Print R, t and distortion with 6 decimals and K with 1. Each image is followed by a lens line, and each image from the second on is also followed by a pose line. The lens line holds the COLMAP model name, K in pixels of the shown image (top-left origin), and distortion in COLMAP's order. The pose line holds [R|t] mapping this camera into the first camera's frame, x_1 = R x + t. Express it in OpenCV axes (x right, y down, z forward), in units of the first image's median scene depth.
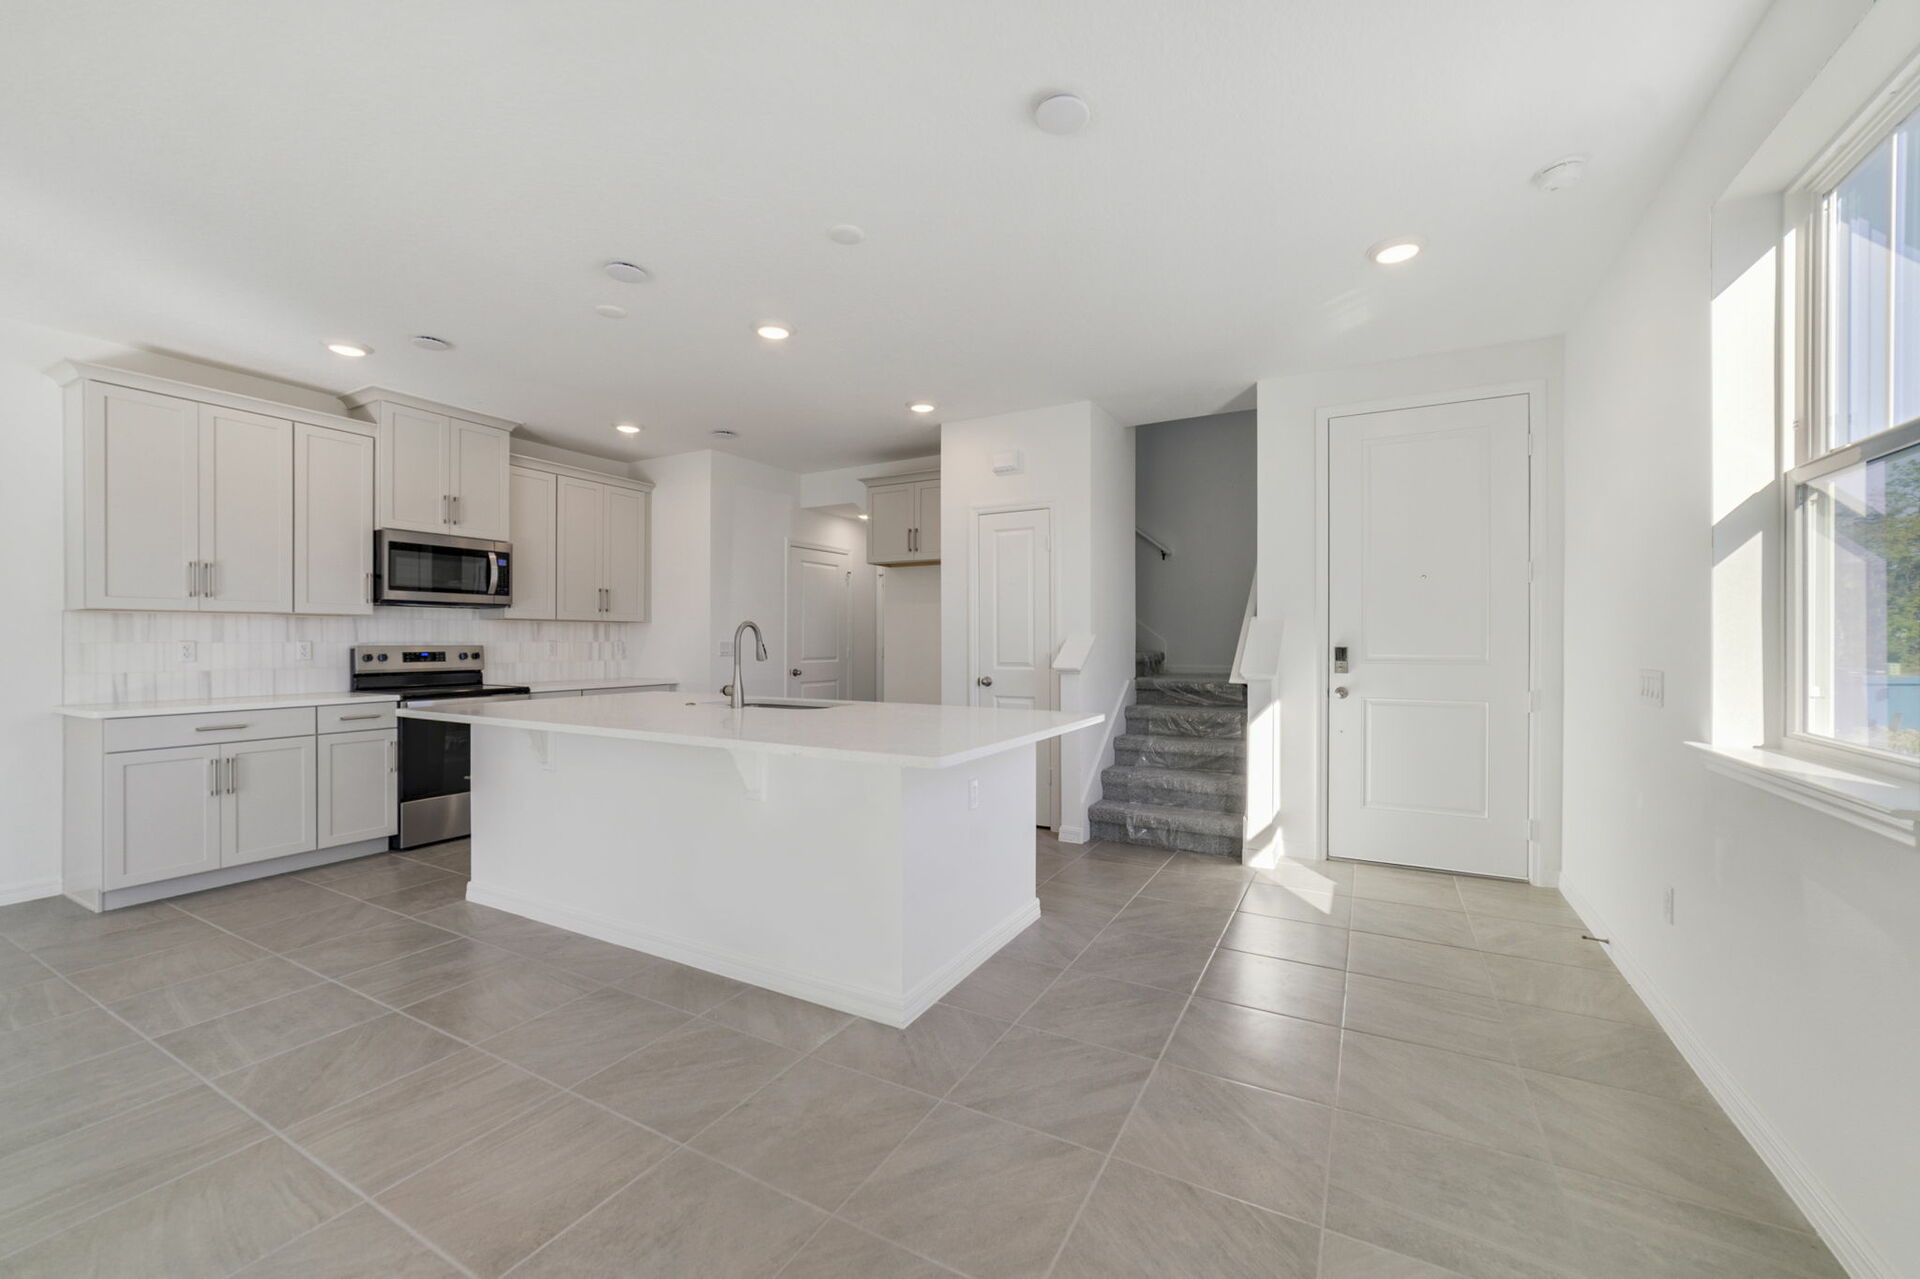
lens RADIAL K [[756.5, 0, 960.0], [0, 756.5, 639.5], [0, 0, 1]] dist [-0.000518, 0.000426]
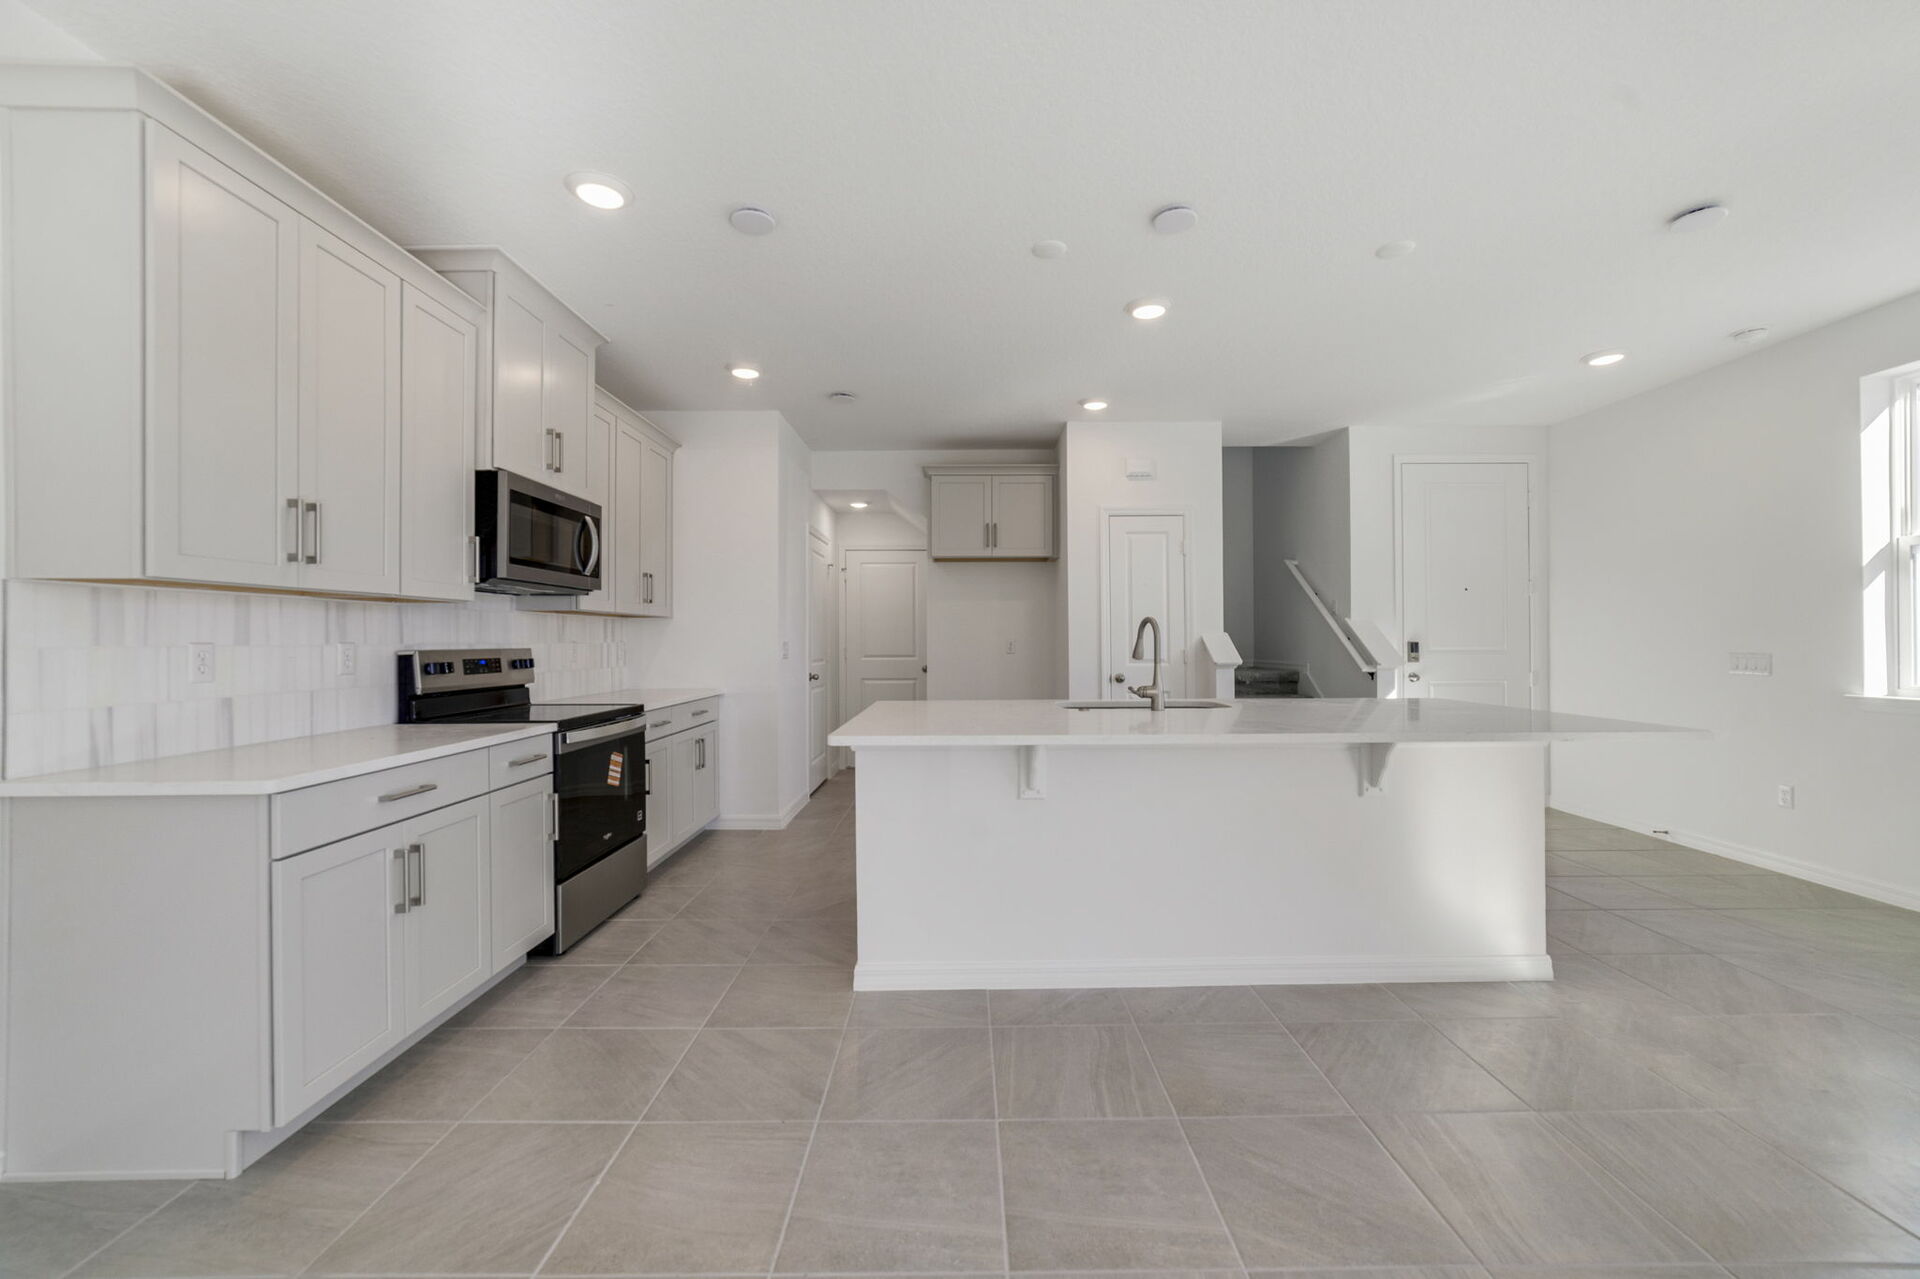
lens RADIAL K [[743.7, 0, 963.5], [0, 743.7, 637.3], [0, 0, 1]] dist [-0.020511, 0.011800]
pose [[0.871397, -0.002559, 0.490572, -0.705597], [0.004646, 0.999985, -0.003035, 0.001756], [-0.490556, 0.004924, 0.871396, 0.243367]]
